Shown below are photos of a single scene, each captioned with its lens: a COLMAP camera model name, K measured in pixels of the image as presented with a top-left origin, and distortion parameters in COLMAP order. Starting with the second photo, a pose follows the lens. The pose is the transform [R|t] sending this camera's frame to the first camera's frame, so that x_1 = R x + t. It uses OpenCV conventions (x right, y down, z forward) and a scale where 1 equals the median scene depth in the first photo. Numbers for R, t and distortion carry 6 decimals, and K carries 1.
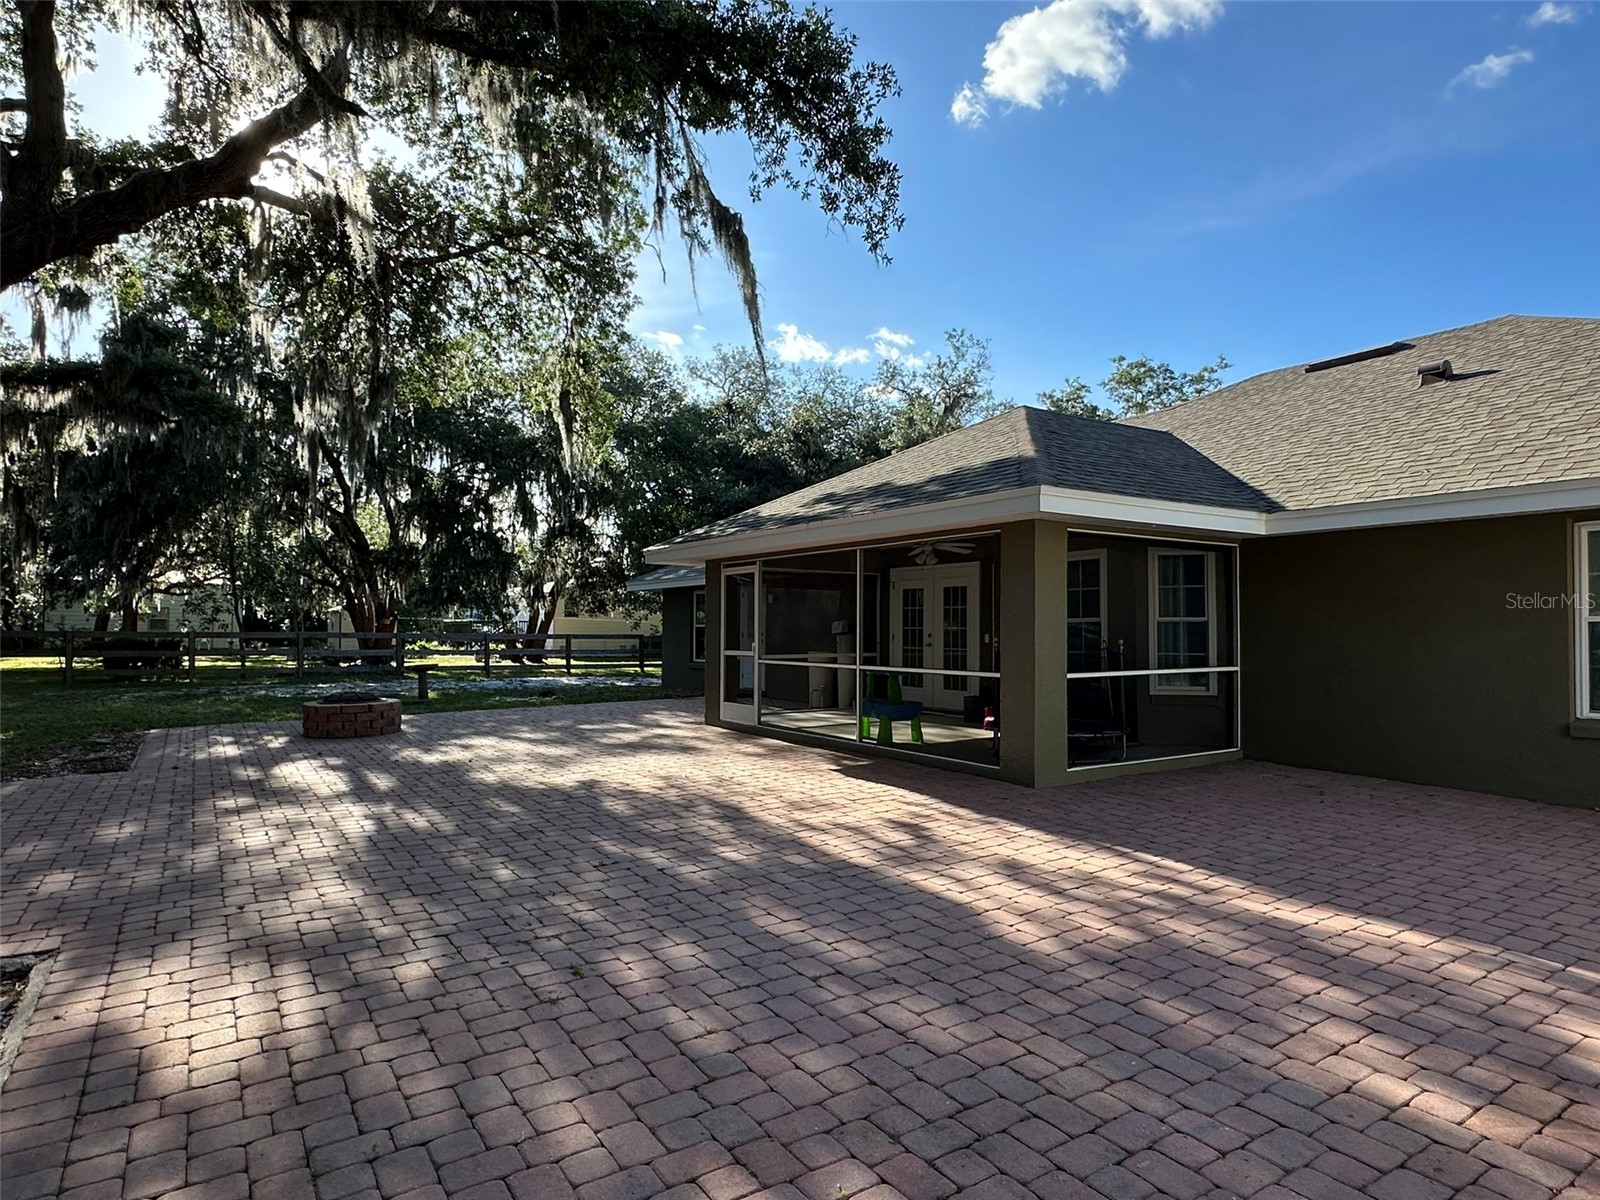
lens RADIAL K [[924.7, 0, 800.0], [0, 924.7, 600.0], [0, 0, 1]] dist [-0.000281, -0.000203]
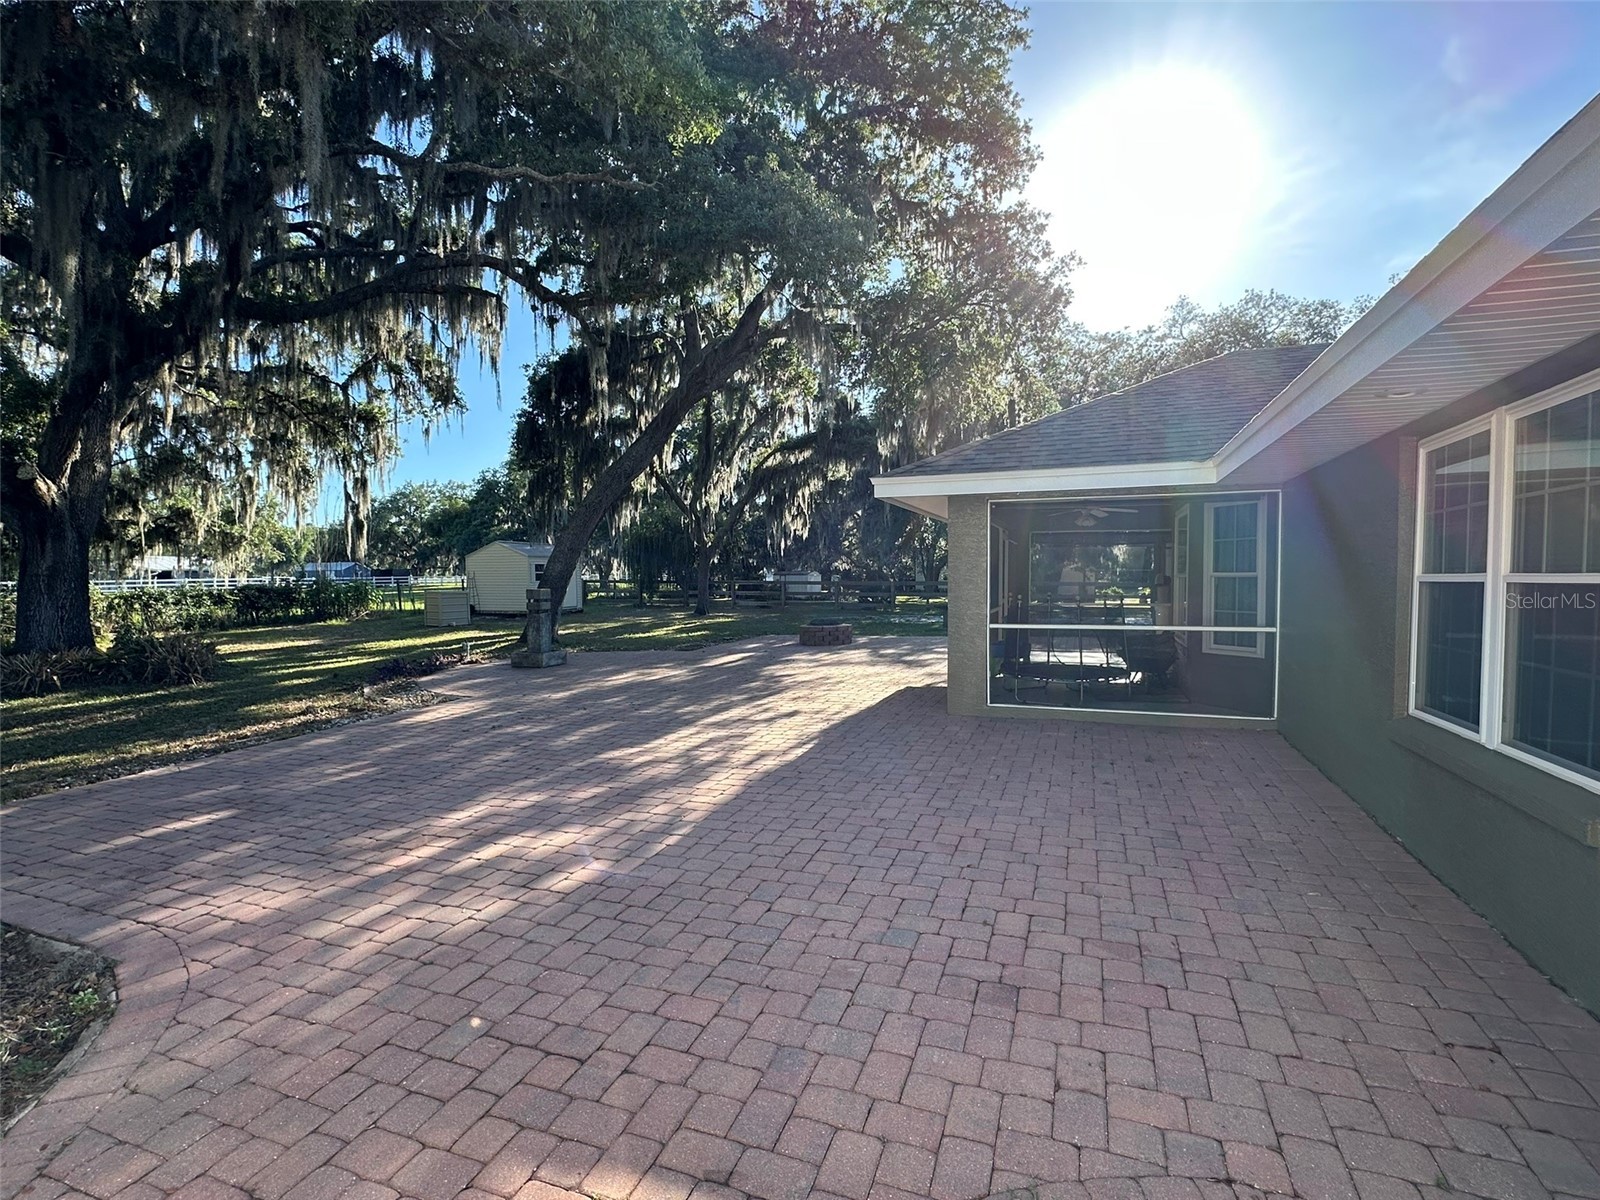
lens RADIAL K [[752.2, 0, 800.0], [0, 752.2, 600.0], [0, 0, 1]] dist [0.133357, 0.000010]
pose [[0.593997, 0.016528, -0.804298, 1.608627], [0.038052, 0.998093, 0.048612, -0.018505], [0.803567, -0.059481, 0.592235, 0.356413]]
